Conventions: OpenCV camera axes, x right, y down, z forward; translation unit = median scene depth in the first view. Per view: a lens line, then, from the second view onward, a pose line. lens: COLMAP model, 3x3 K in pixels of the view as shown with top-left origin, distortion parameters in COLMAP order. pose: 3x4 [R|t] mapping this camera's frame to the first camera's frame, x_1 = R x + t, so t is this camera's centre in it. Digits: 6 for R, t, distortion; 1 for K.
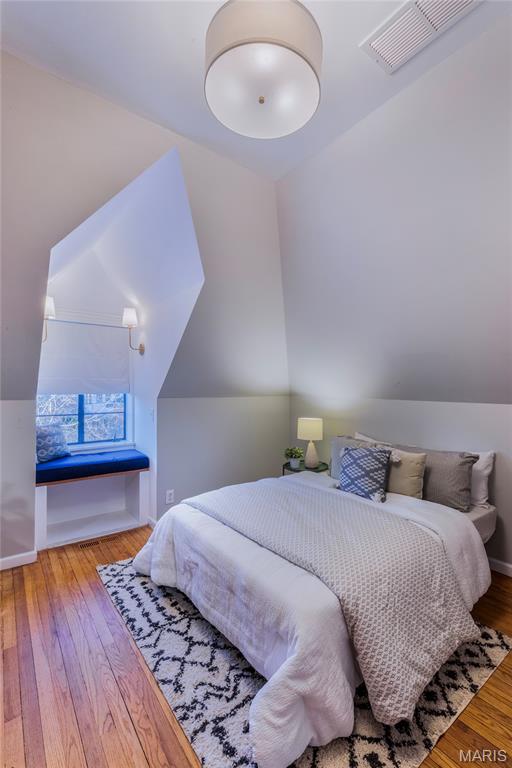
lens RADIAL K [[345.4, 0, 194.2], [0, 345.4, 377.5], [0, 0, 1]] dist [0.006376, 0.000223]
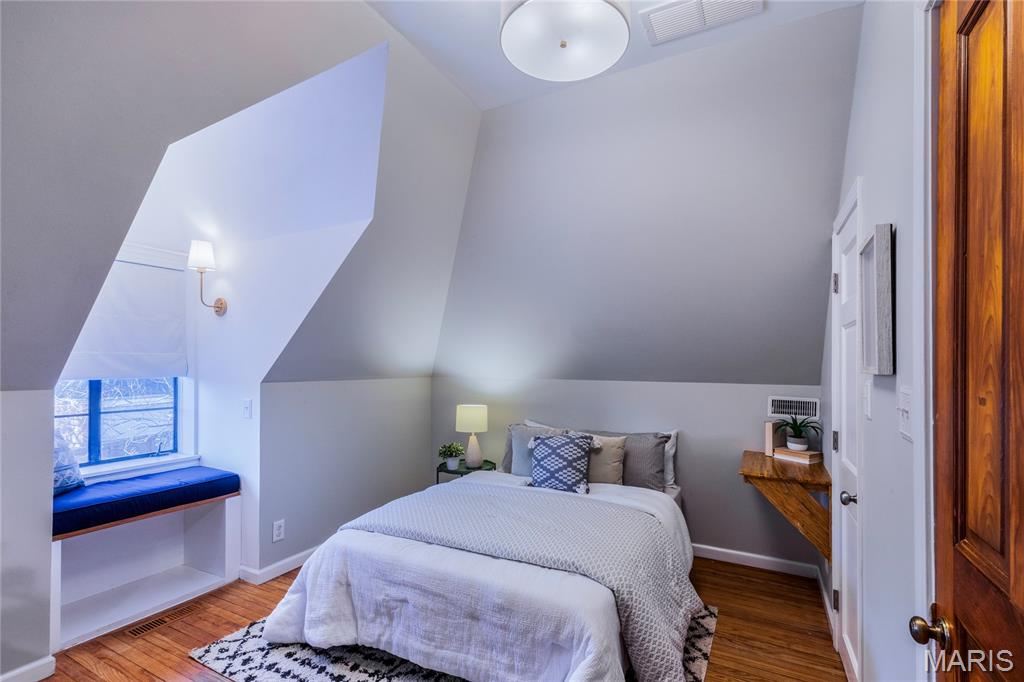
lens RADIAL K [[460.5, 0, 515.4], [0, 460.5, 348.4], [0, 0, 1]] dist [0.006376, 0.000223]
pose [[0.914835, 0.011299, 0.403669, -0.099979], [-0.007606, 0.999913, -0.010752, 0.000142], [-0.403755, 0.006766, 0.914842, -0.010938]]
